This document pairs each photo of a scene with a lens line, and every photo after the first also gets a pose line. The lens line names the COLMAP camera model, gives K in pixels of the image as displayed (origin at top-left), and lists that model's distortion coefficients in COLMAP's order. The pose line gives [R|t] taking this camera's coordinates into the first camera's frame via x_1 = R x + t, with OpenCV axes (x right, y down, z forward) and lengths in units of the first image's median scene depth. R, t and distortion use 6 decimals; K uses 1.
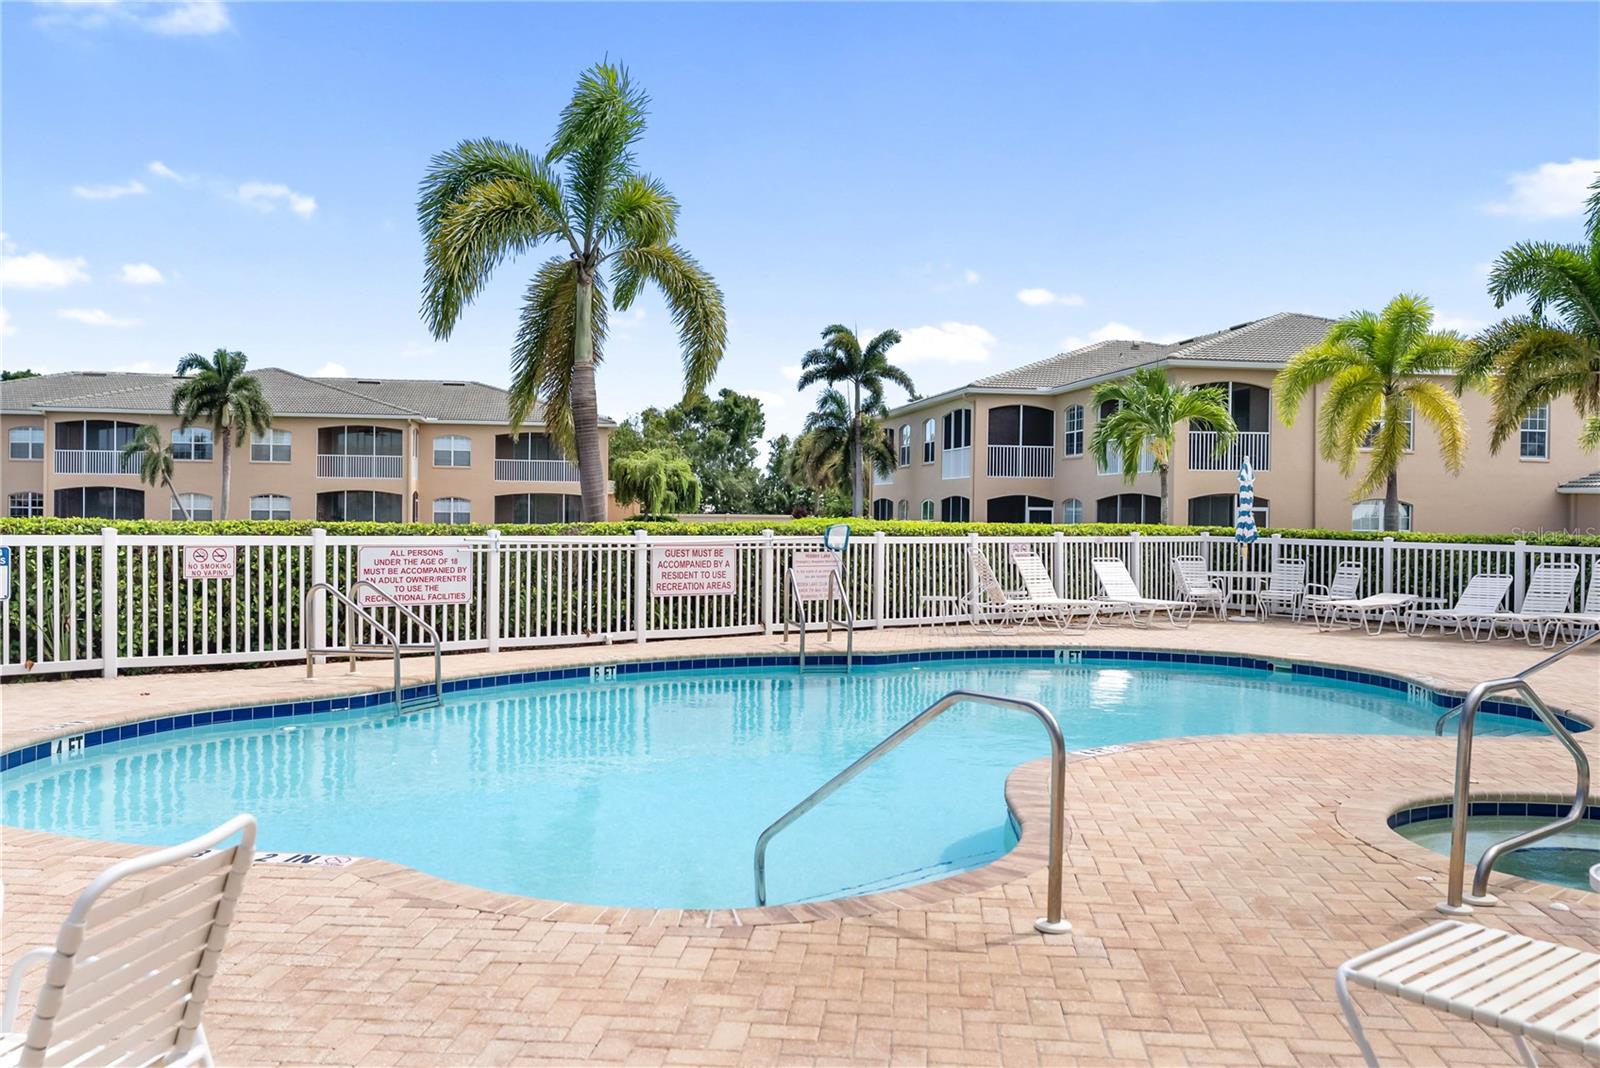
lens RADIAL K [[1329.2, 0, 796.1], [0, 1329.2, 528.0], [0, 0, 1]] dist [0.001612, 0.007089]
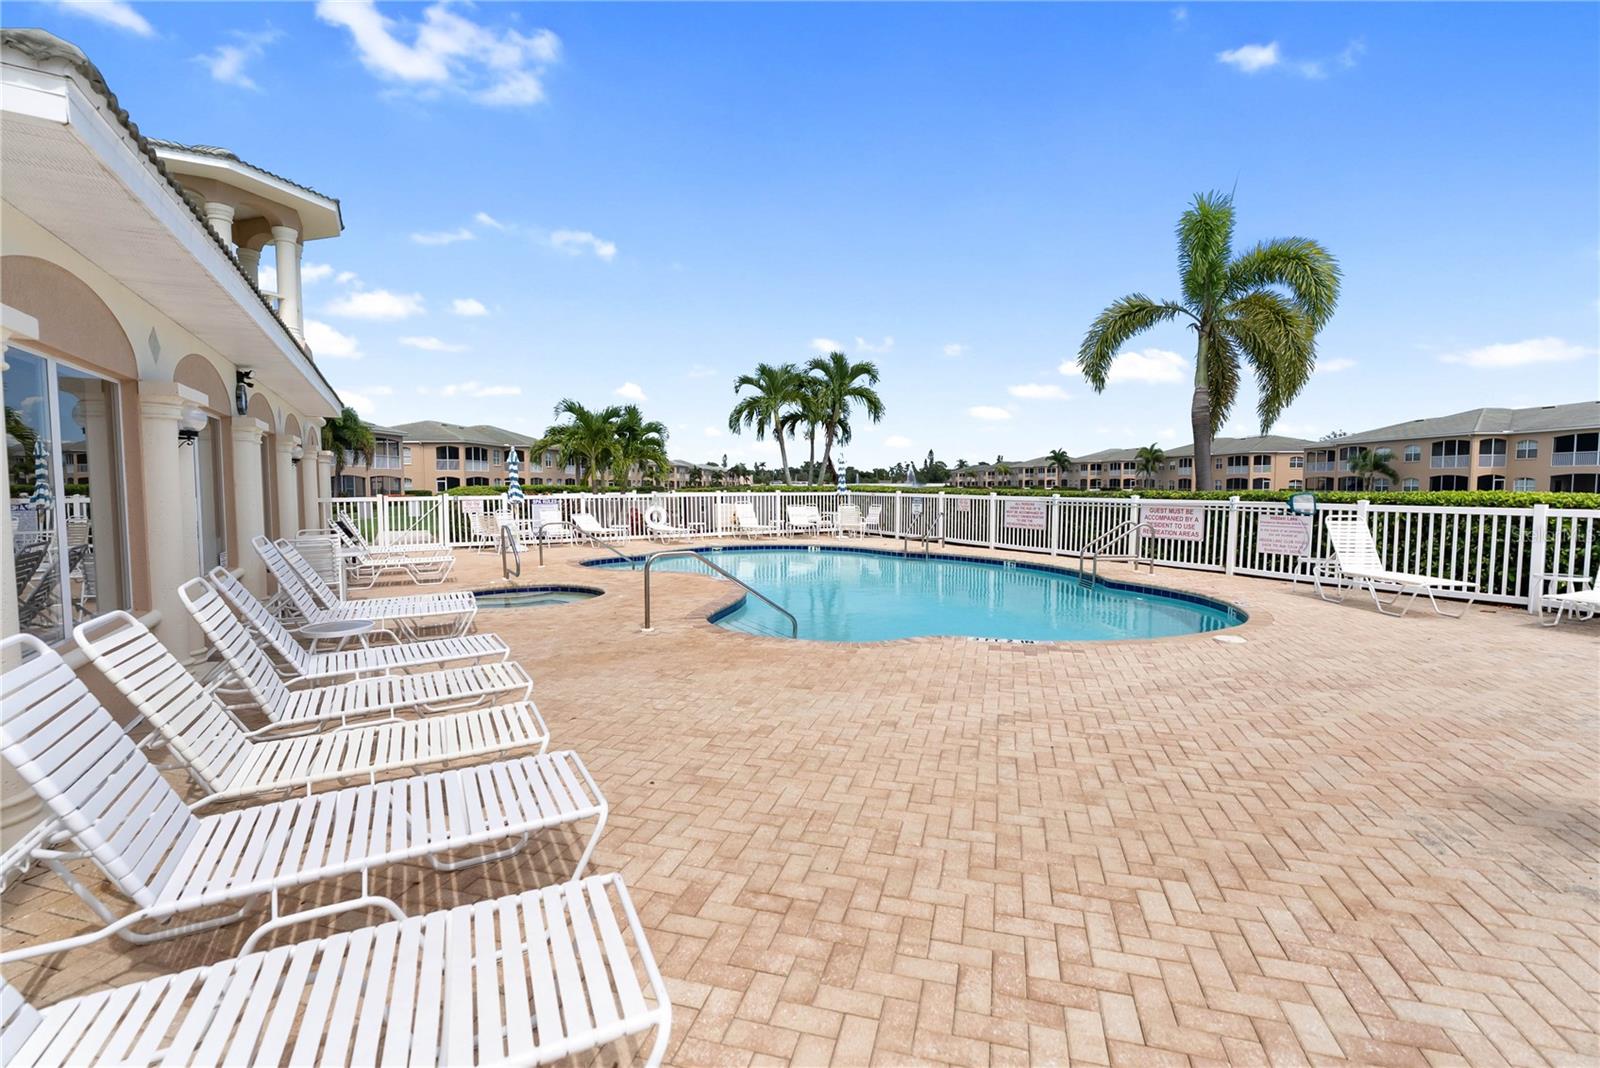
lens RADIAL K [[719.8, 0, 789.9], [0, 719.8, 535.9], [0, 0, 1]] dist [-0.004291, 0.001268]
pose [[-0.177132, 0.060012, -0.982356, 0.757158], [-0.013436, 0.997899, 0.063384, 0.001214], [0.984095, 0.024426, -0.175953, 0.677372]]
